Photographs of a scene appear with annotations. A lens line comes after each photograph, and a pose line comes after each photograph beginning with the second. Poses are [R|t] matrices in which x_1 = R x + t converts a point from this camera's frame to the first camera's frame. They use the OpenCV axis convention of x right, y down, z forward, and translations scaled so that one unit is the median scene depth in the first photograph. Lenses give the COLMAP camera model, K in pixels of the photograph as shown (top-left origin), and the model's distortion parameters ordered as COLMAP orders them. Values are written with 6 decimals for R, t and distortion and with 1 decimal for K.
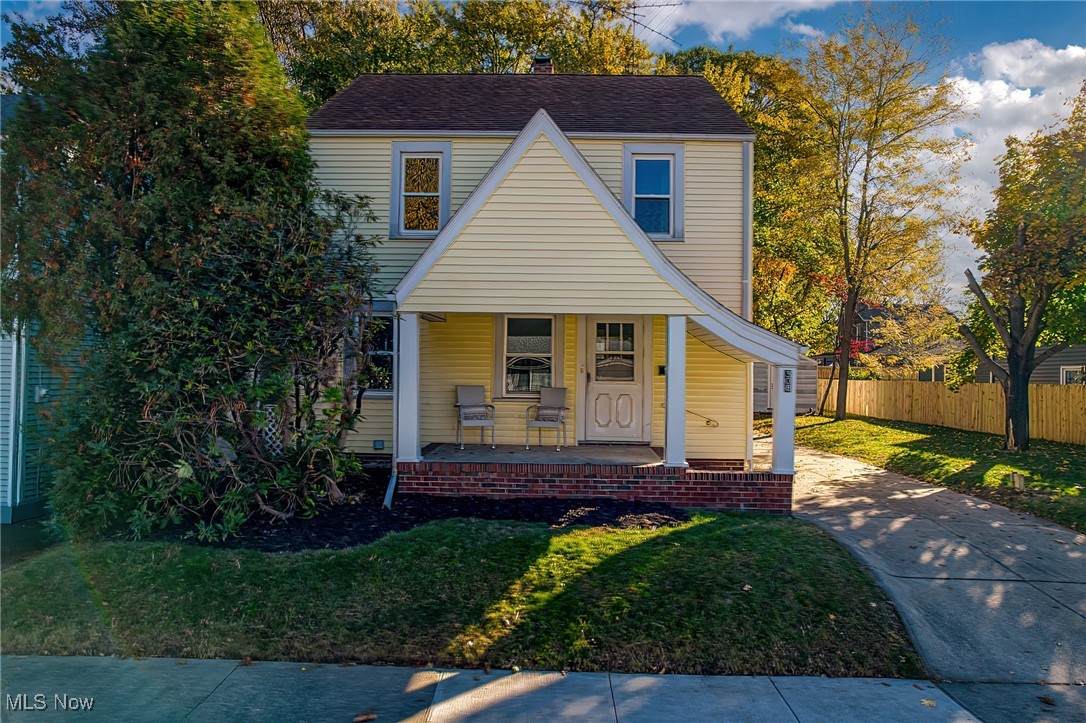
lens RADIAL K [[712.9, 0, 545.5], [0, 712.9, 363.8], [0, 0, 1]] dist [-0.026227, 0.009616]
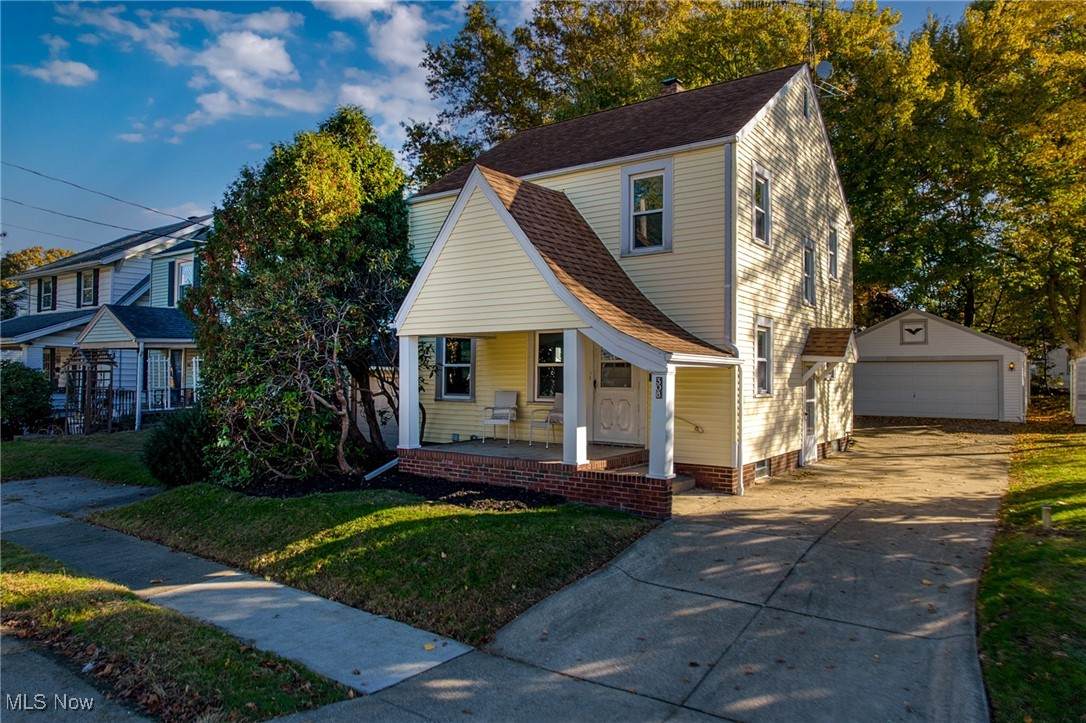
lens RADIAL K [[712.9, 0, 540.9], [0, 712.9, 360.2], [0, 0, 1]] dist [-0.026227, 0.009616]
pose [[0.812020, -0.022030, -0.583214, 0.765911], [0.015297, 0.999747, -0.016465, -0.001214], [0.583429, 0.004448, 0.812152, 0.061800]]
